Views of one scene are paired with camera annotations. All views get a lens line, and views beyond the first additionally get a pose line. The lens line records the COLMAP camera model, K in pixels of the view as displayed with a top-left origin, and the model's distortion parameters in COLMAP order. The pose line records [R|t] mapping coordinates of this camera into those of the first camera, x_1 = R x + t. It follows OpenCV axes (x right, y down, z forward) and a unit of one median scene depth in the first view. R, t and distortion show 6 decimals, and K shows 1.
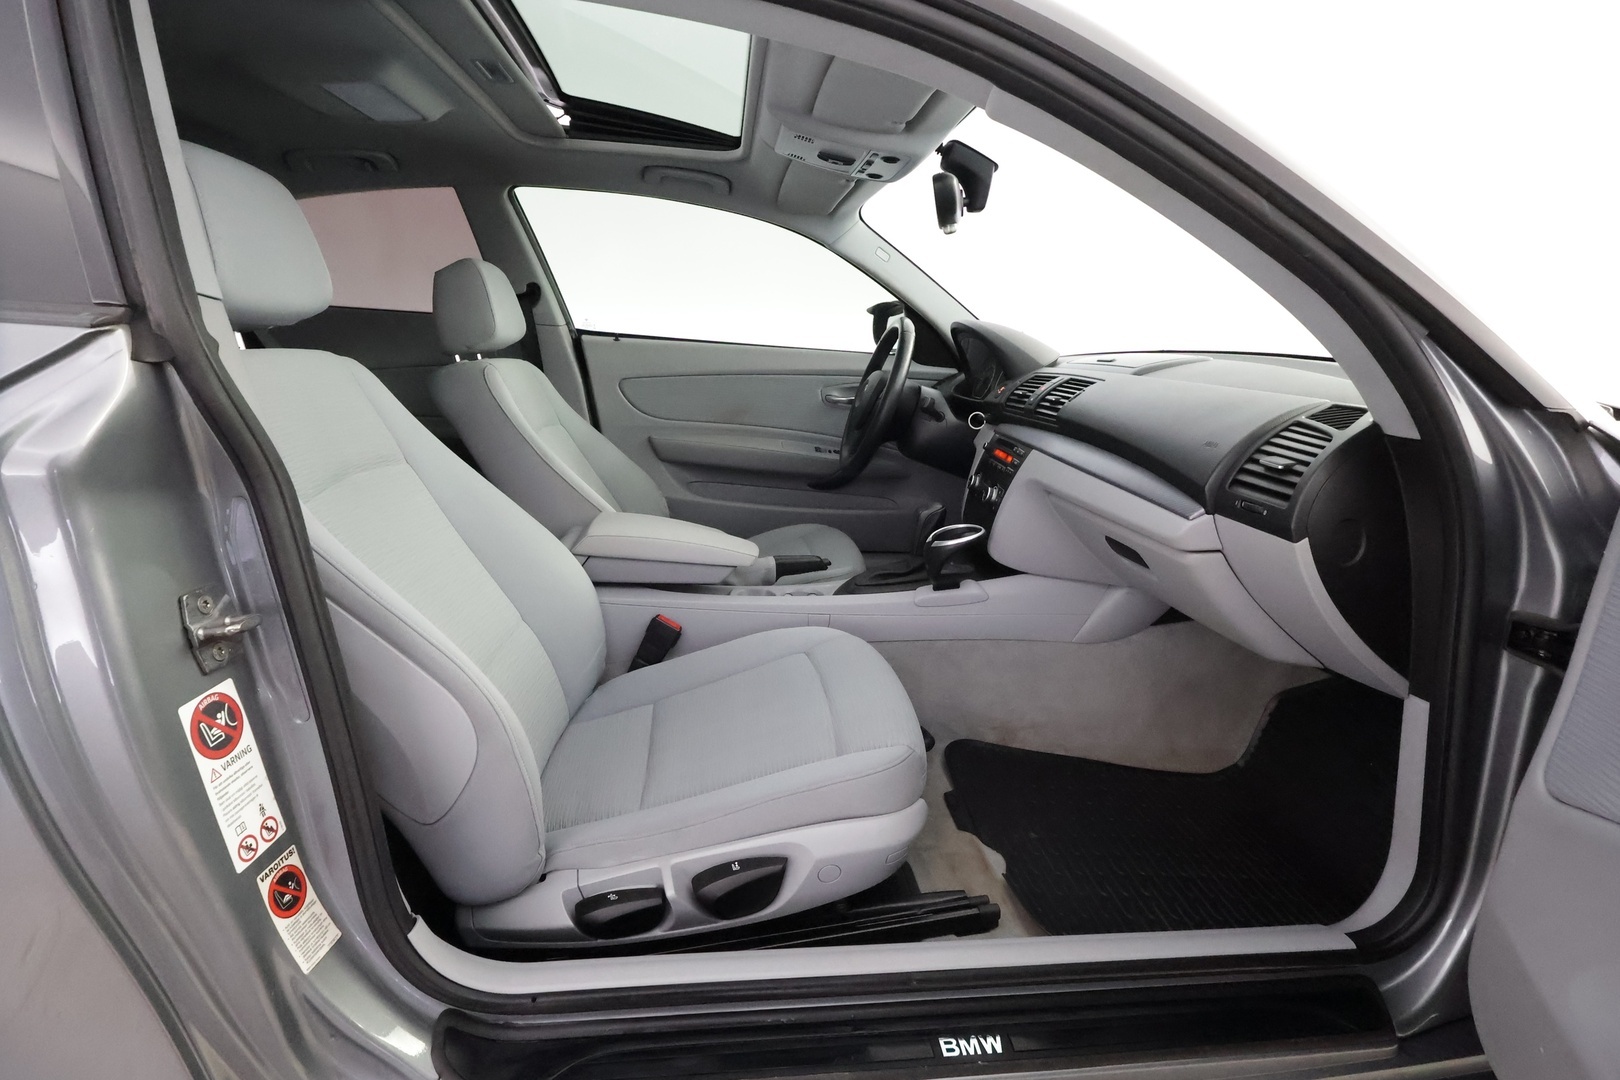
lens RADIAL K [[749.0, 0, 813.0], [0, 749.0, 544.4], [0, 0, 1]] dist [-0.006368, -0.001434]
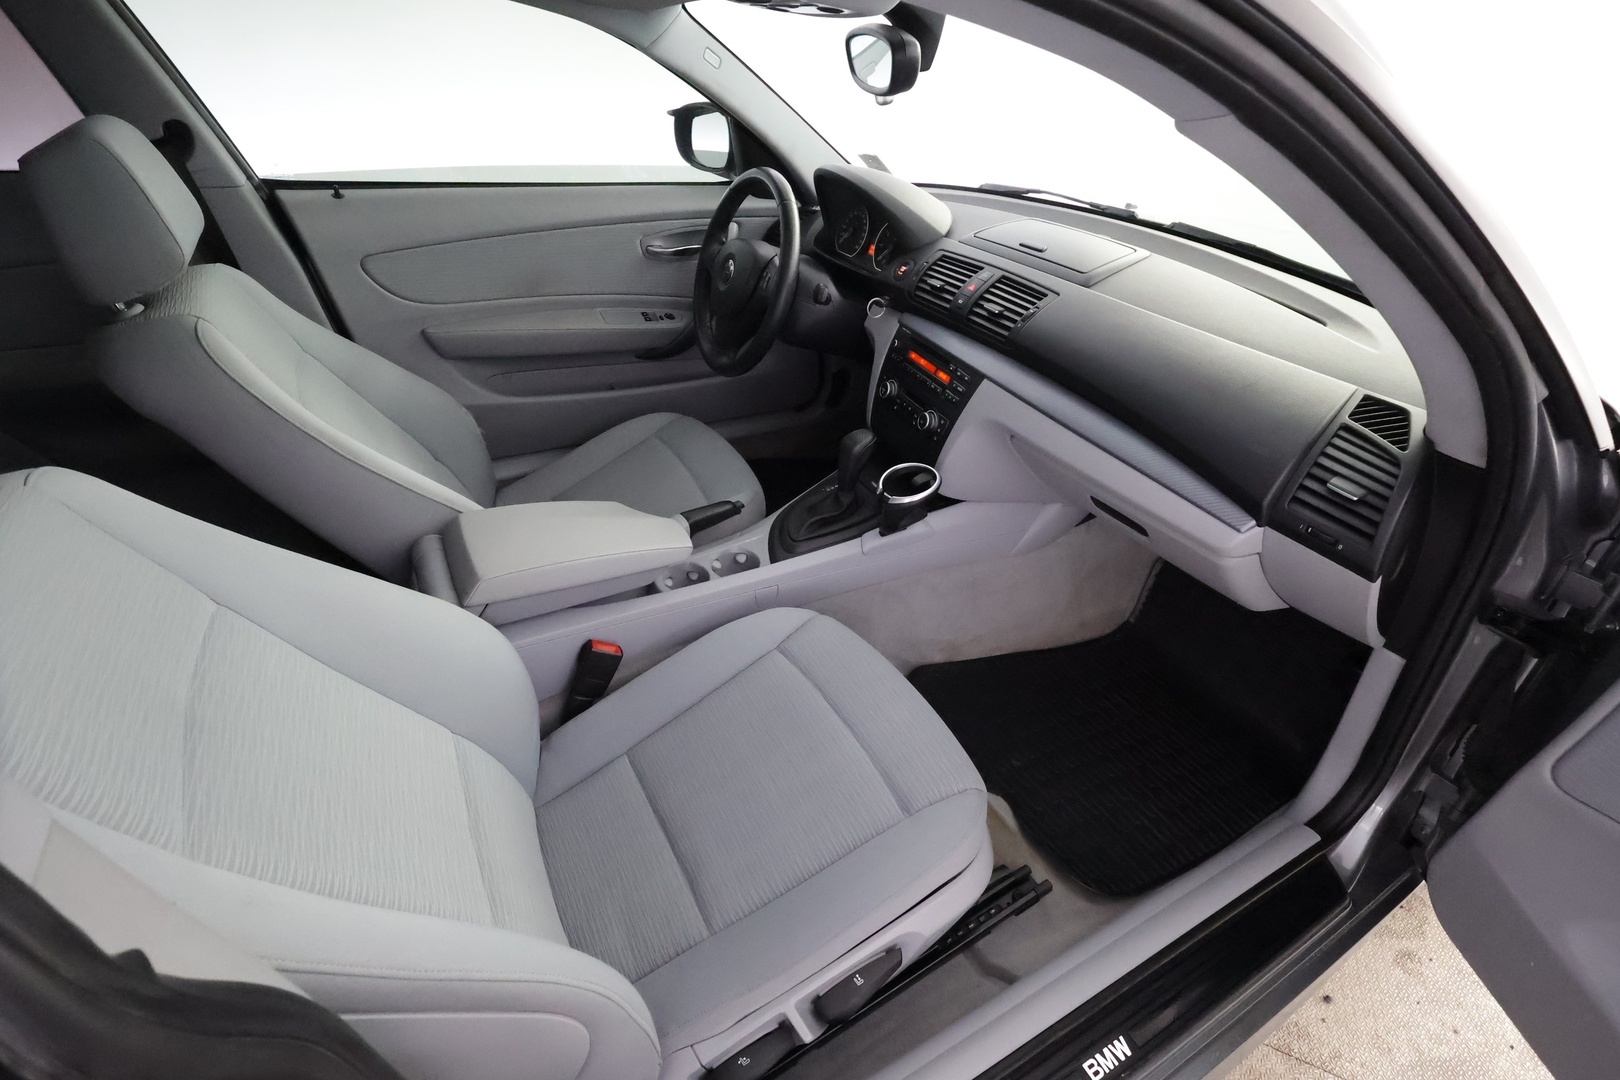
lens RADIAL K [[749.0, 0, 811.1], [0, 749.0, 536.5], [0, 0, 1]] dist [-0.006368, -0.001434]
pose [[0.924934, -0.210715, 0.316381, -0.209798], [0.091374, 0.931141, 0.353025, -0.269566], [-0.368983, -0.297616, 0.880498, 0.215648]]
